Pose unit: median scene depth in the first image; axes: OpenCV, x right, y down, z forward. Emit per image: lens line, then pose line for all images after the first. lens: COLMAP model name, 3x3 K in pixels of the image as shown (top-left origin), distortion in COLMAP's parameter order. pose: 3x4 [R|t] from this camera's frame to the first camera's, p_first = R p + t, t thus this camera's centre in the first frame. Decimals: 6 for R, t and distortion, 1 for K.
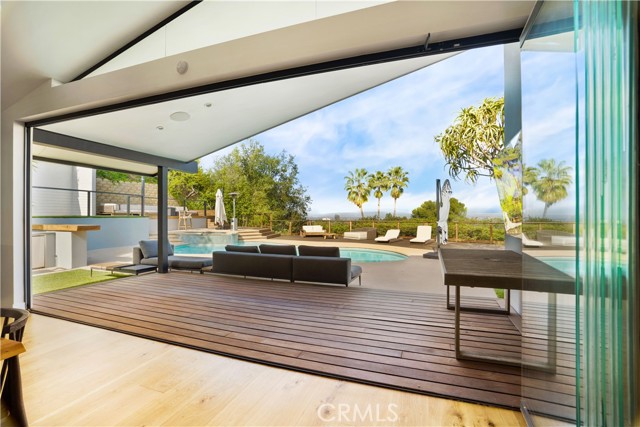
lens RADIAL K [[290.5, 0, 315.3], [0, 290.5, 216.2], [0, 0, 1]] dist [-0.022664, 0.000438]
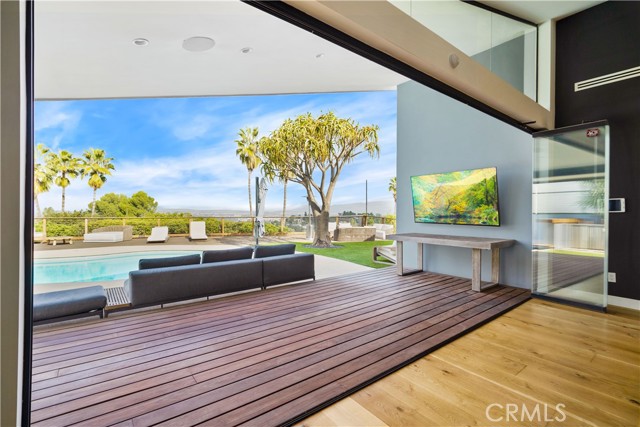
lens RADIAL K [[304.4, 0, 311.4], [0, 304.4, 212.4], [0, 0, 1]] dist [0.001979, -0.000299]
pose [[0.552797, -0.004280, 0.833305, -0.157877], [0.000971, 0.999989, 0.004492, -0.000522], [-0.833315, -0.001674, 0.552795, 0.083547]]
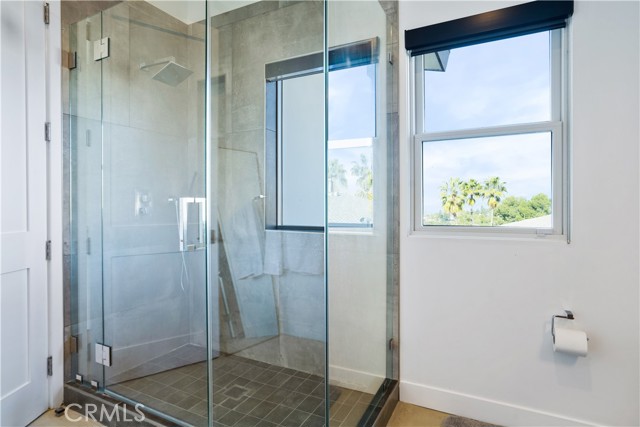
lens RADIAL K [[343.1, 0, 323.0], [0, 343.1, 209.1], [0, 0, 1]] dist [-0.002167, -0.000264]
pose [[0.994222, -0.006943, -0.107120, -0.326604], [0.007026, 0.999975, 0.000401, -0.107075], [0.107114, -0.001152, 0.994246, -0.459875]]
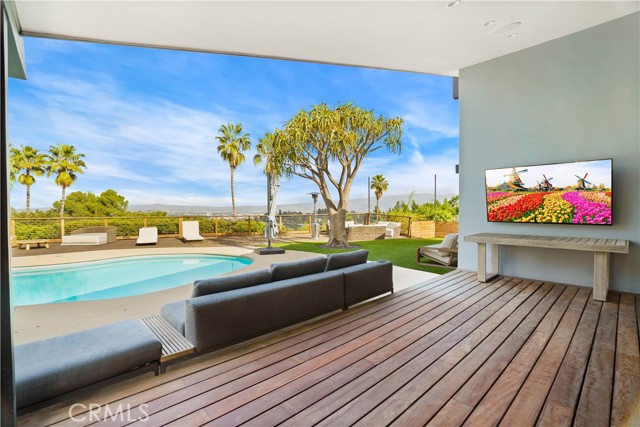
lens RADIAL K [[290.5, 0, 315.3], [0, 290.5, 216.2], [0, 0, 1]] dist [-0.022664, 0.000438]
pose [[0.455008, -0.027375, 0.890067, -0.149552], [0.007640, 0.999611, 0.026838, -0.001272], [-0.890455, -0.005412, 0.455040, 0.153118]]
